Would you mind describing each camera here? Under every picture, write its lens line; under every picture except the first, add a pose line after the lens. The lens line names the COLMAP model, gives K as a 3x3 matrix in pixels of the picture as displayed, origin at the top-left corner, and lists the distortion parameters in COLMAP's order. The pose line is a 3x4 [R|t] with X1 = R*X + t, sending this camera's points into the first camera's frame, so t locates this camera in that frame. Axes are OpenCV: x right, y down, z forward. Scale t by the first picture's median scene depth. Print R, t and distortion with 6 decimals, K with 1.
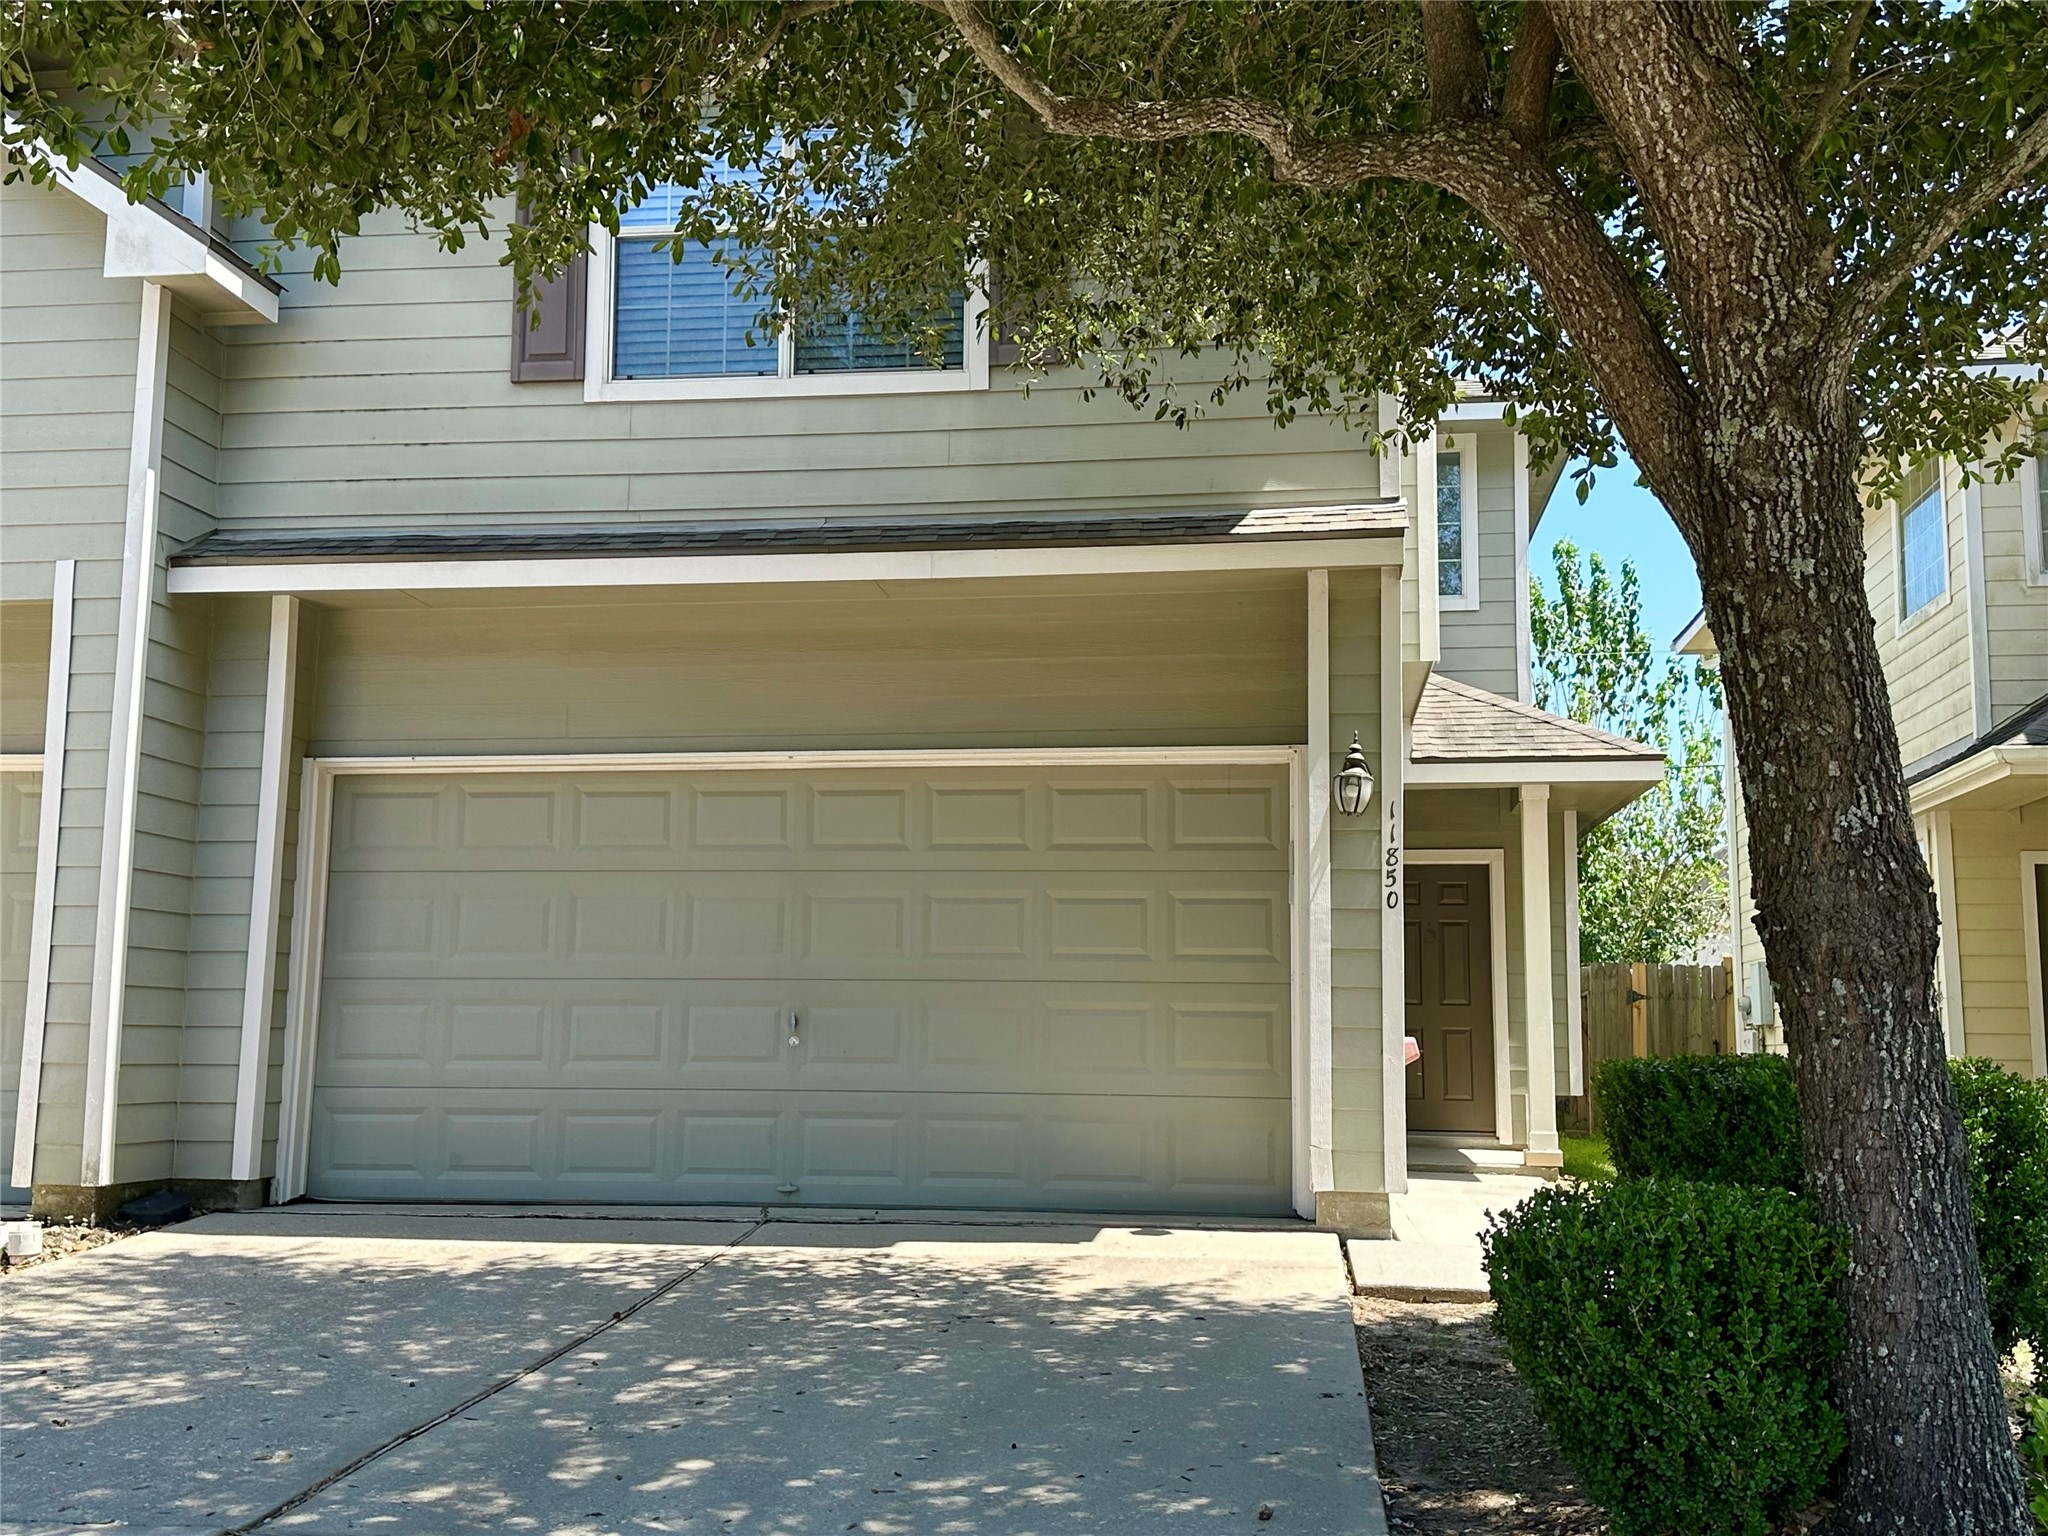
lens RADIAL K [[2018.3, 0, 1024.0], [0, 2018.3, 768.0], [0, 0, 1]] dist [0.187266, -0.292499]
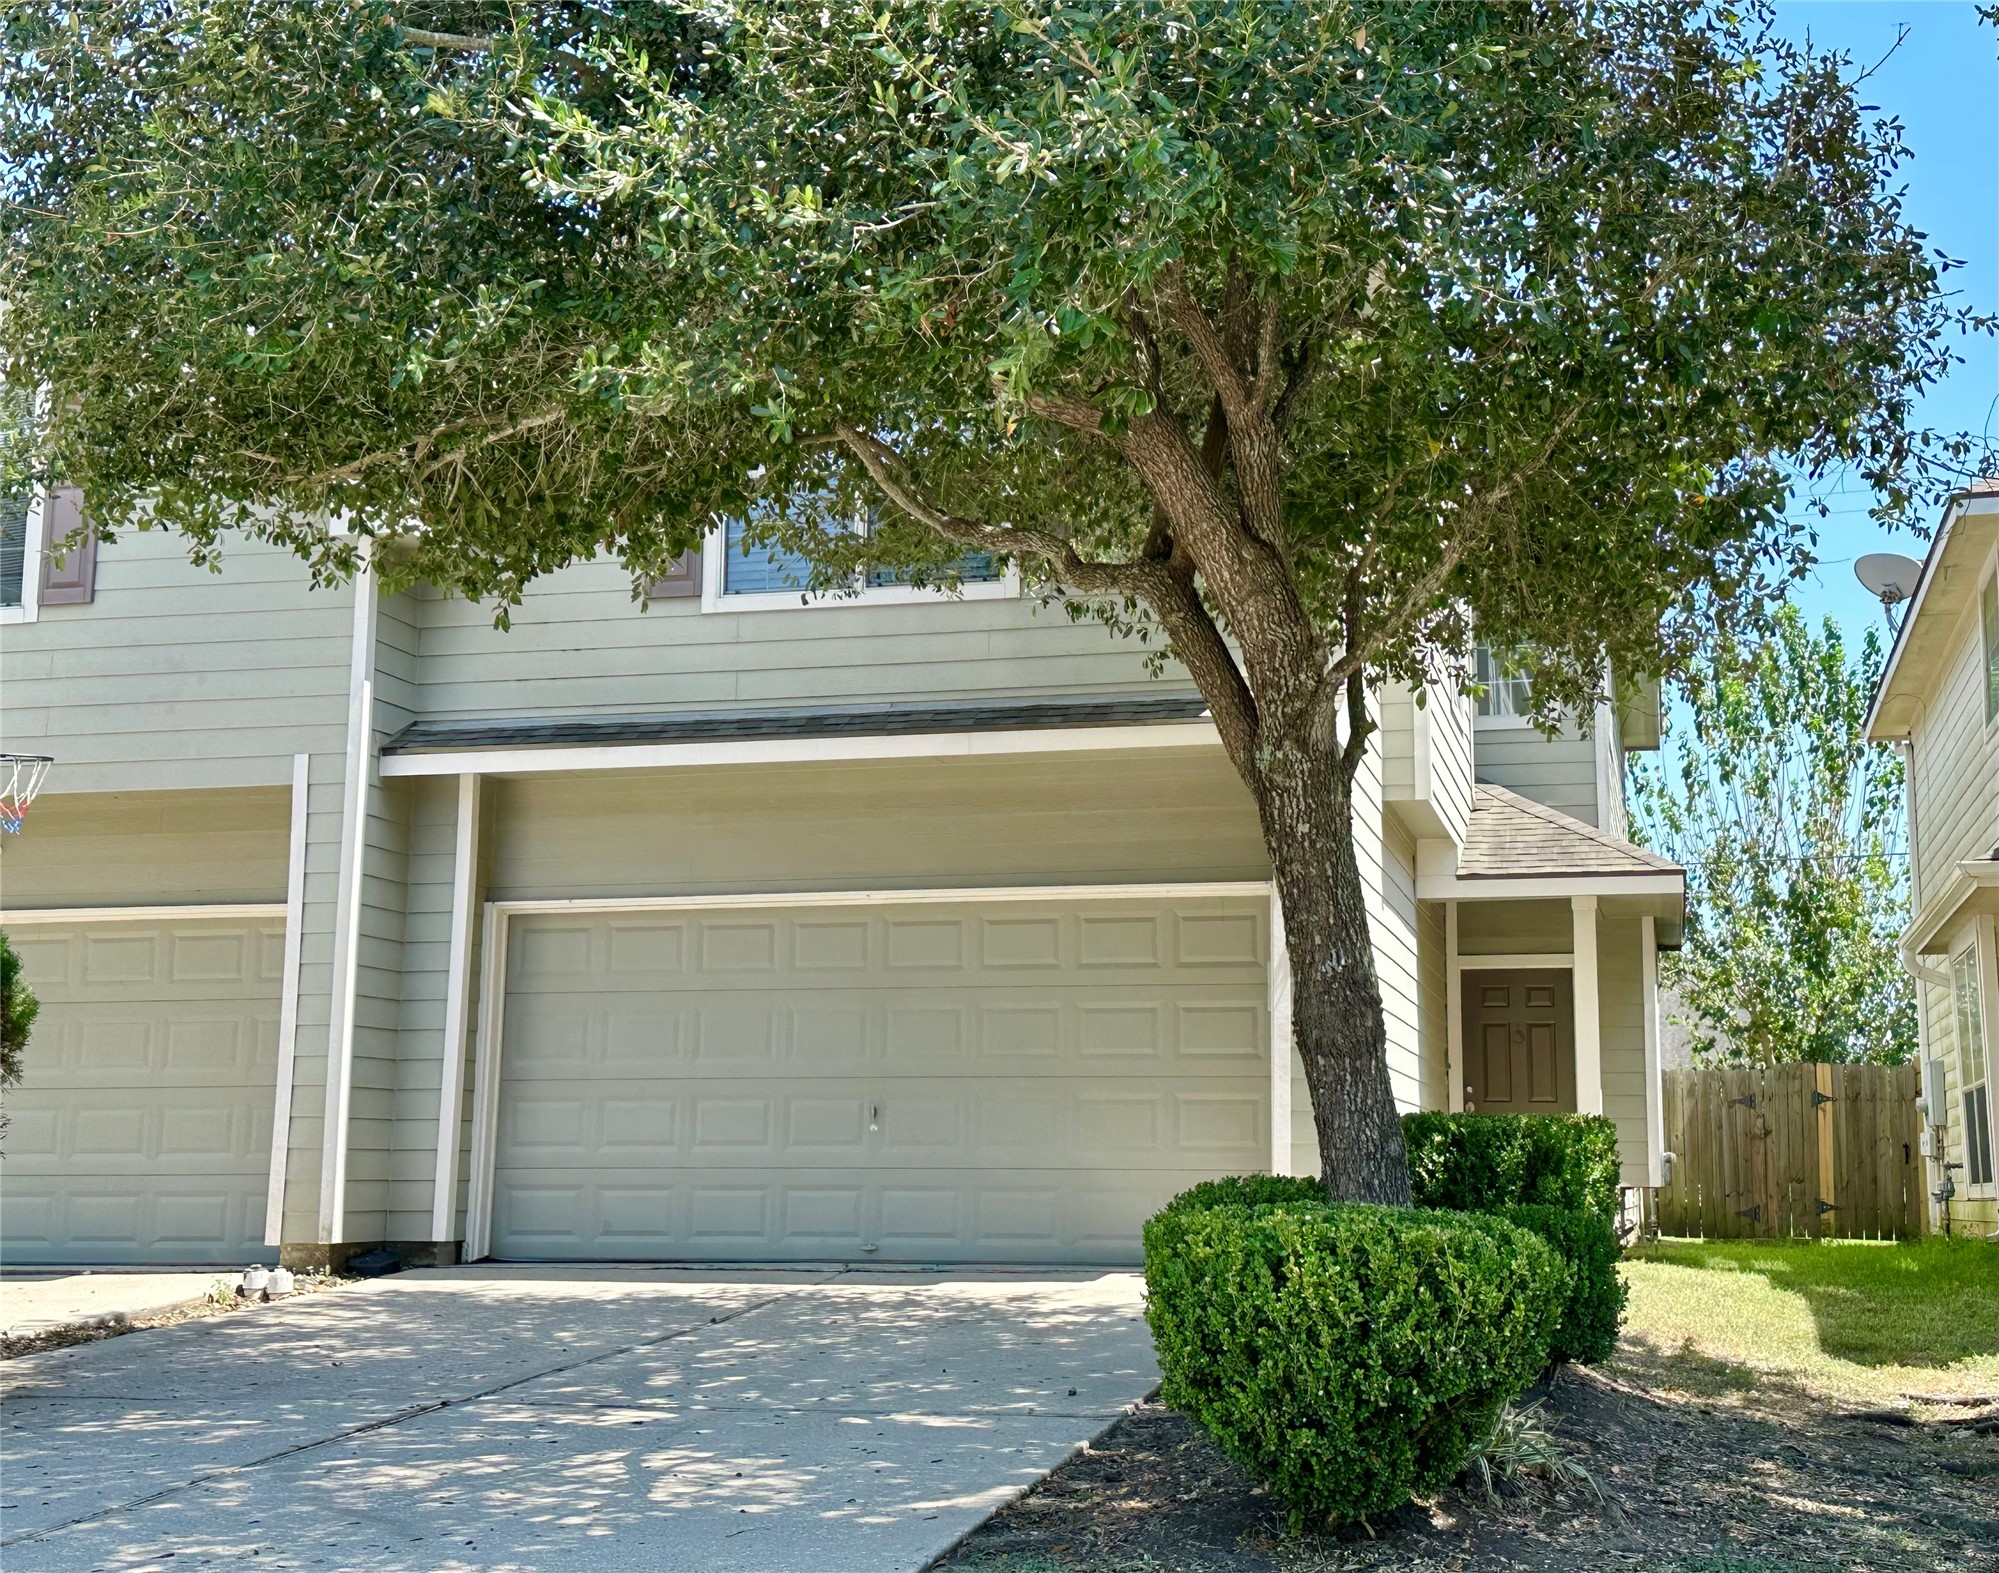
lens RADIAL K [[2427.3, 0, 1103.6], [0, 2427.3, 778.7], [0, 0, 1]] dist [0.171558, 0.006280]
pose [[0.996074, -0.019441, -0.086366, 0.160250], [0.017267, 0.999517, -0.025846, -0.036652], [0.086826, 0.024253, 0.995928, -0.471966]]
